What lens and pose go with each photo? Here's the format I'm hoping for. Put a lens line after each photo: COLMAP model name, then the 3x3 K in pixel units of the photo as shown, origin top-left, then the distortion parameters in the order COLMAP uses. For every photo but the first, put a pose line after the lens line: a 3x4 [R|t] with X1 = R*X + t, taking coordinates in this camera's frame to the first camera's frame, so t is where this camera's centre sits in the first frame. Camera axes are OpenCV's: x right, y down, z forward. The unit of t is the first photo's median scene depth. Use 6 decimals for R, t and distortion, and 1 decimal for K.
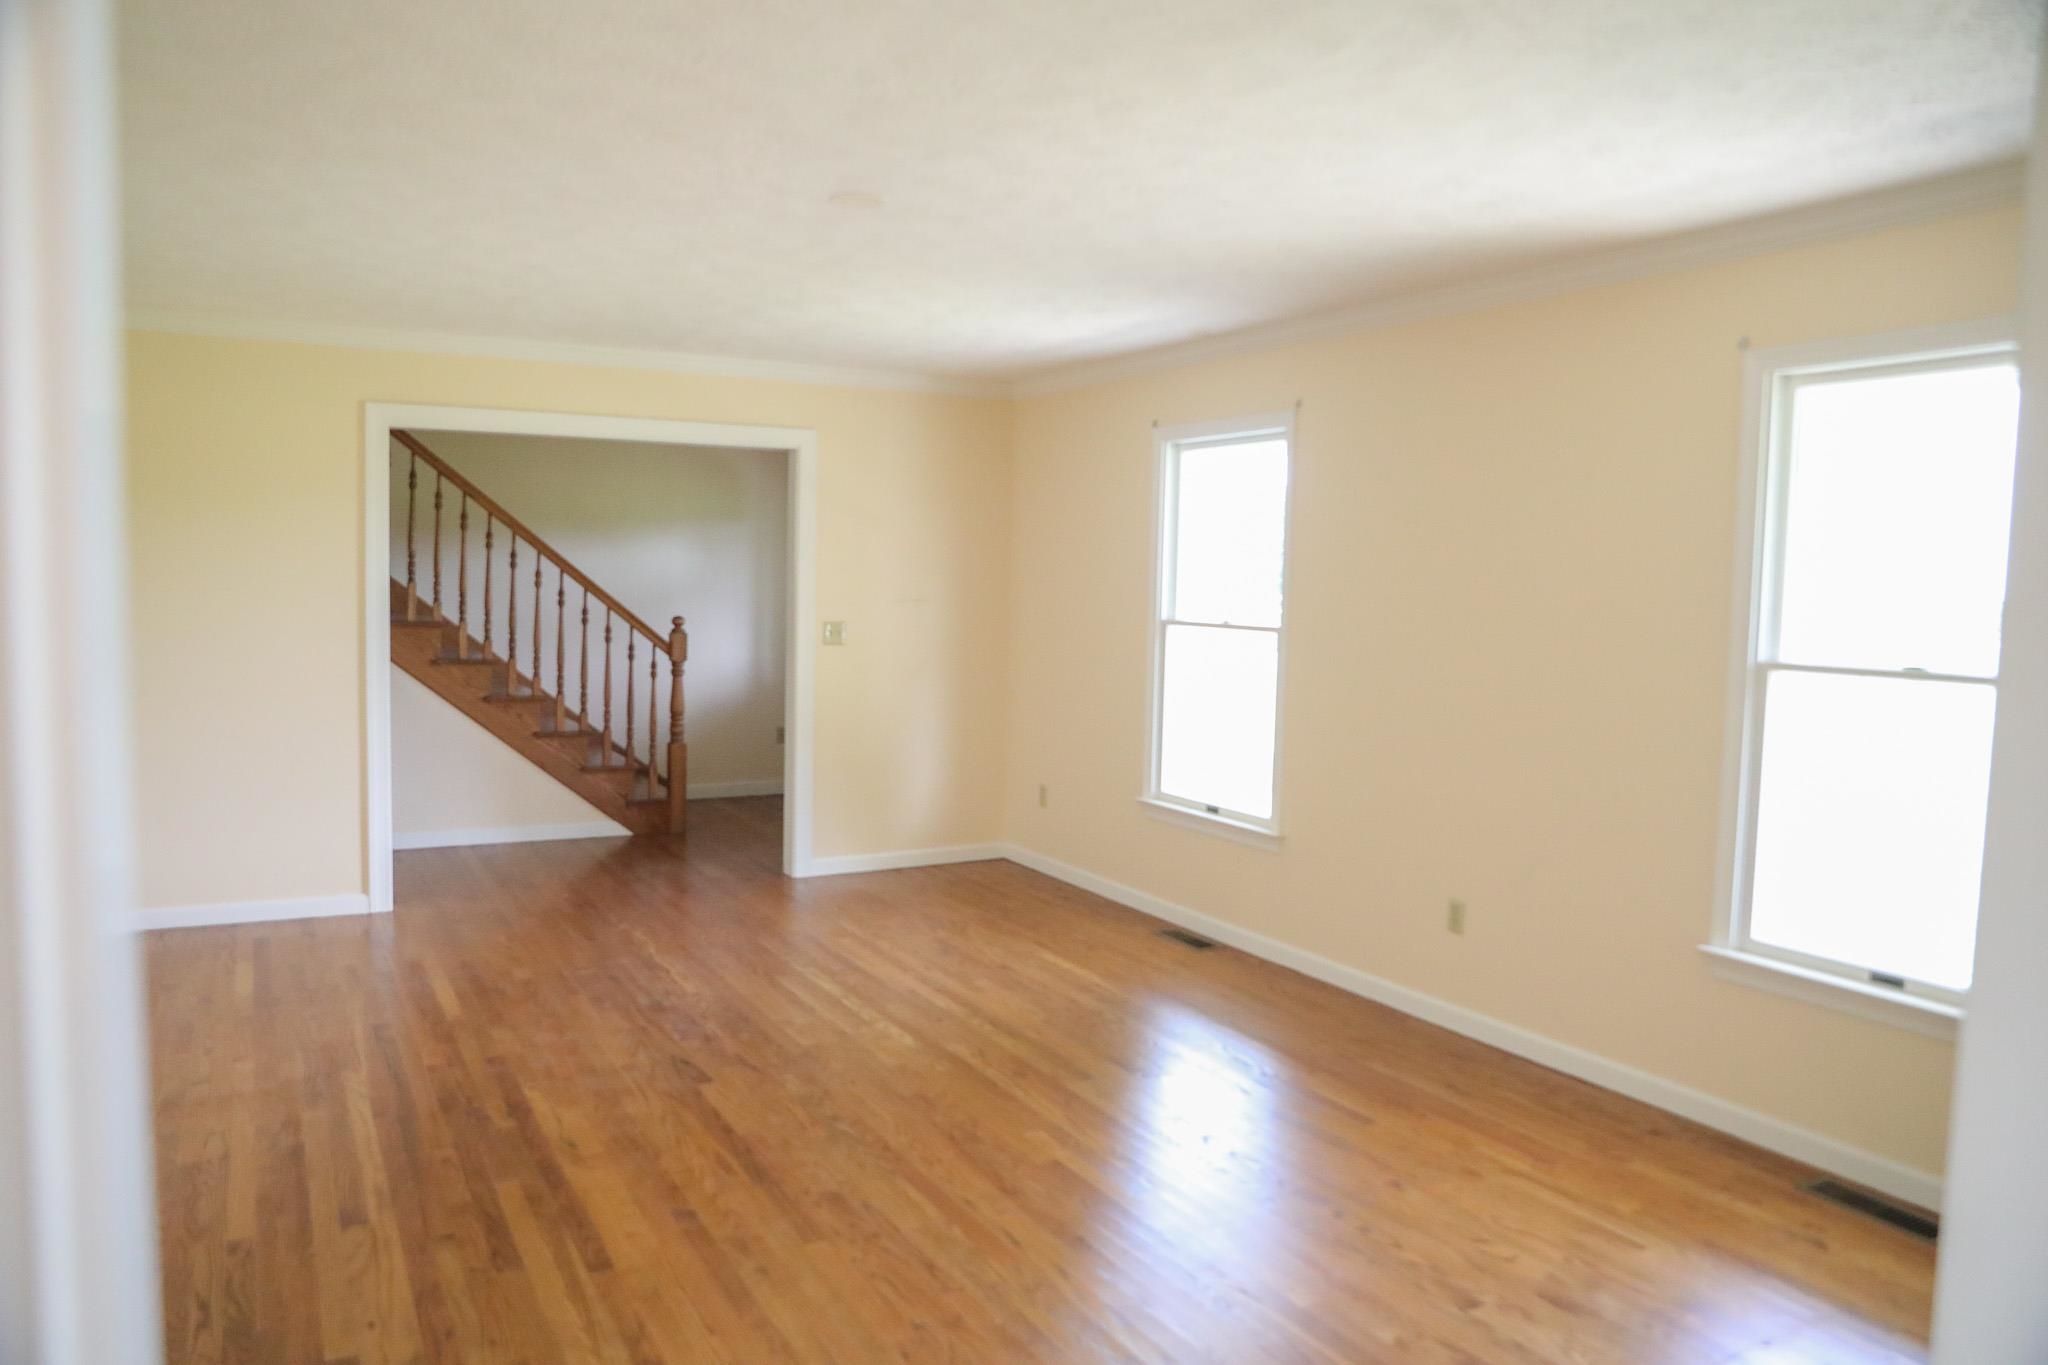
lens RADIAL K [[1387.5, 0, 1024.0], [0, 1387.5, 682.5], [0, 0, 1]] dist [-0.110338, 0.076697]
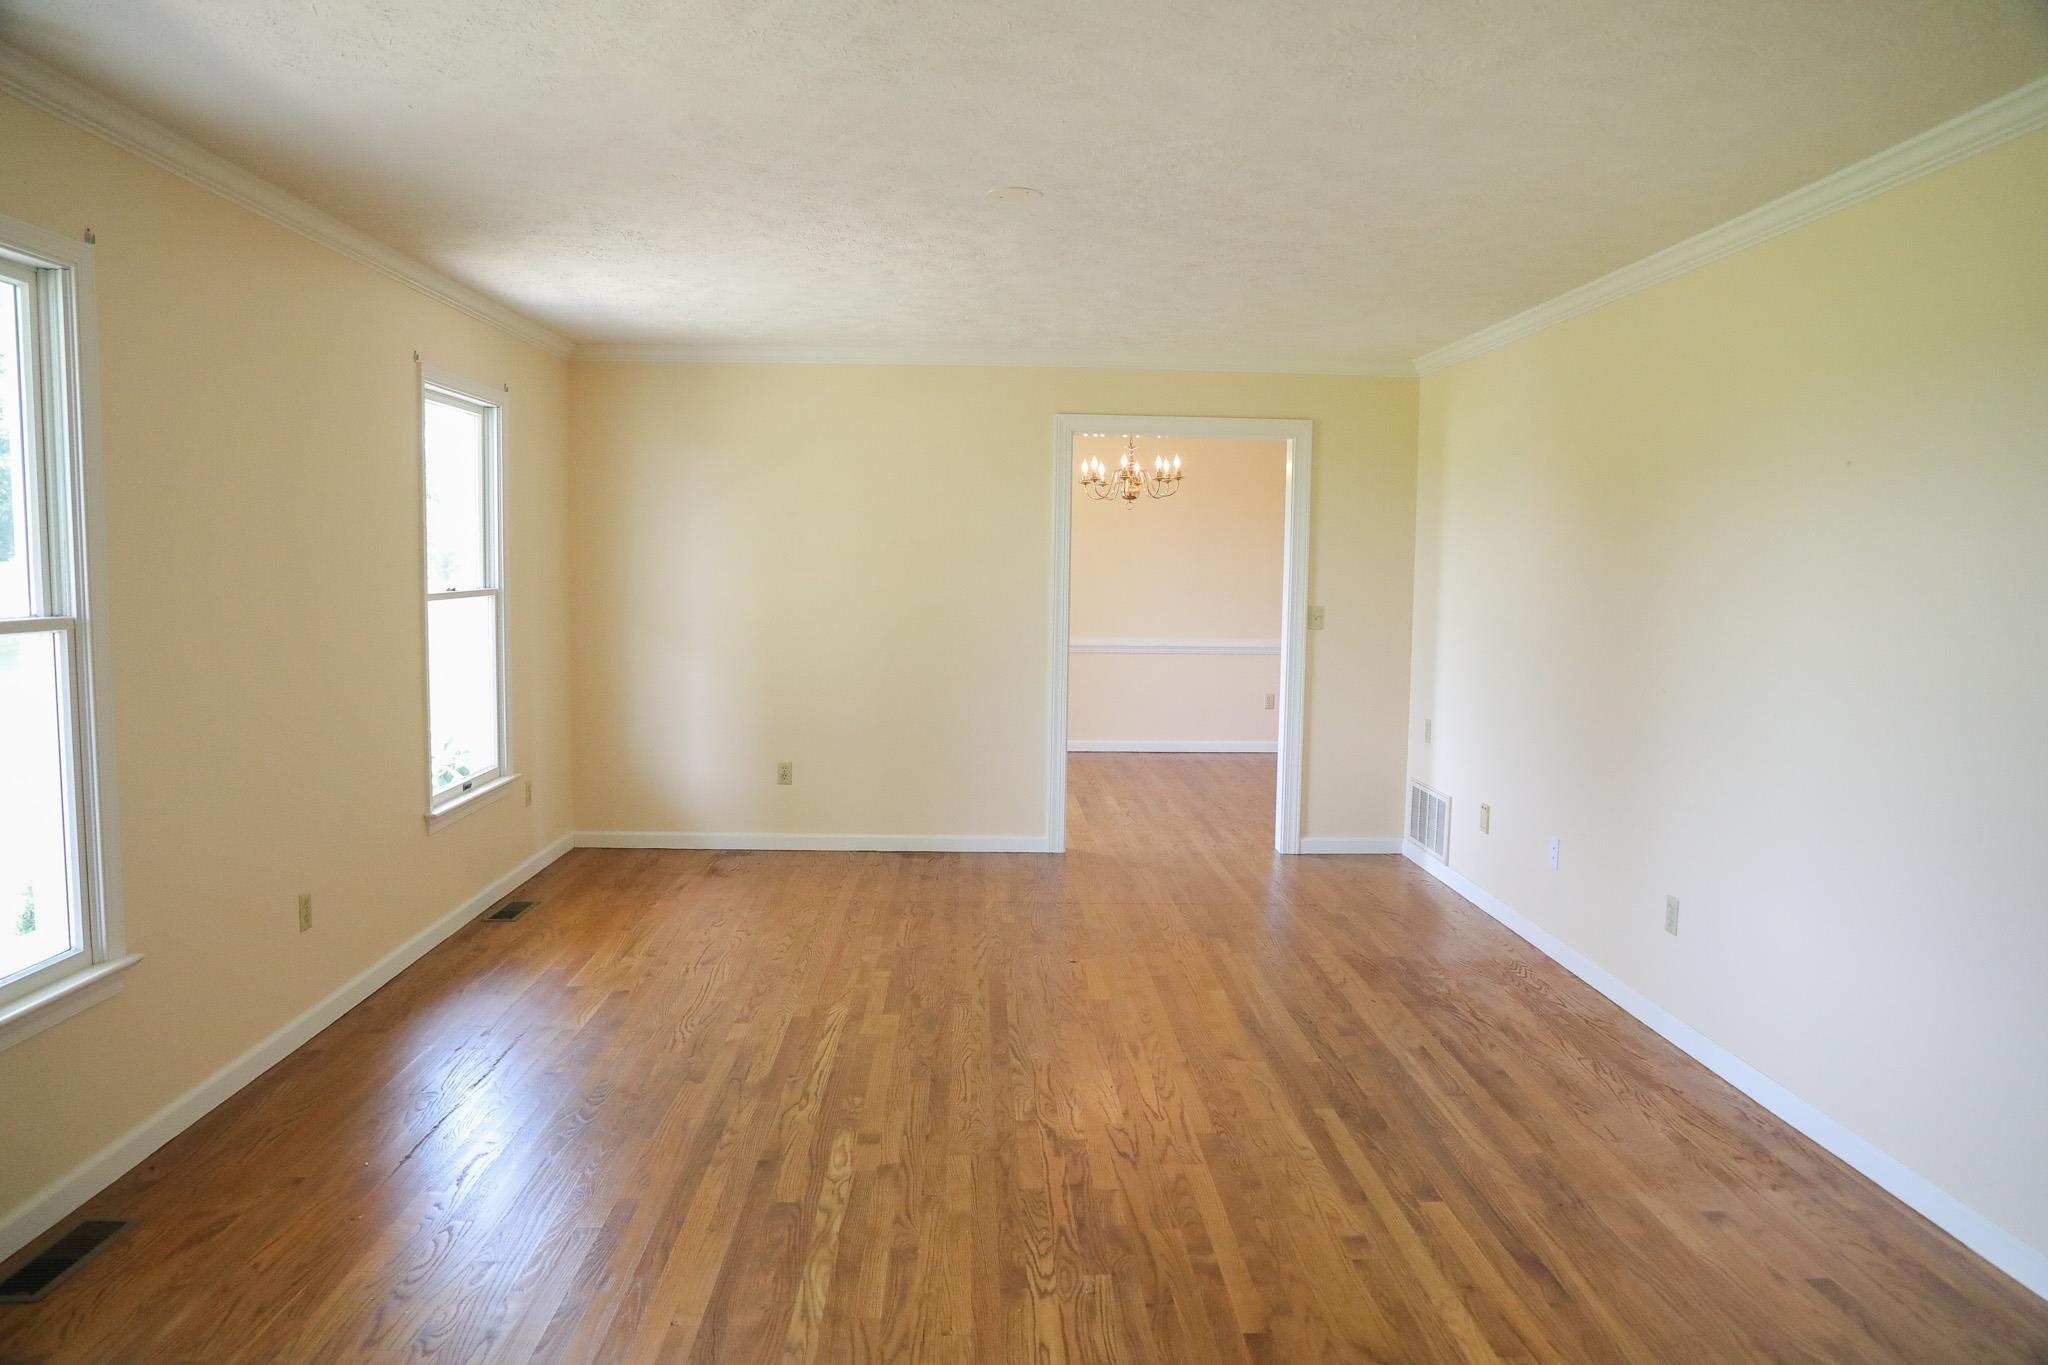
lens RADIAL K [[1387.5, 0, 1024.0], [0, 1387.5, 682.5], [0, 0, 1]] dist [-0.110338, 0.076697]
pose [[-0.885877, -0.075961, 0.457658, -0.601134], [0.001754, 0.985948, 0.167040, -0.150217], [-0.463916, 0.148780, -0.873296, 1.867369]]
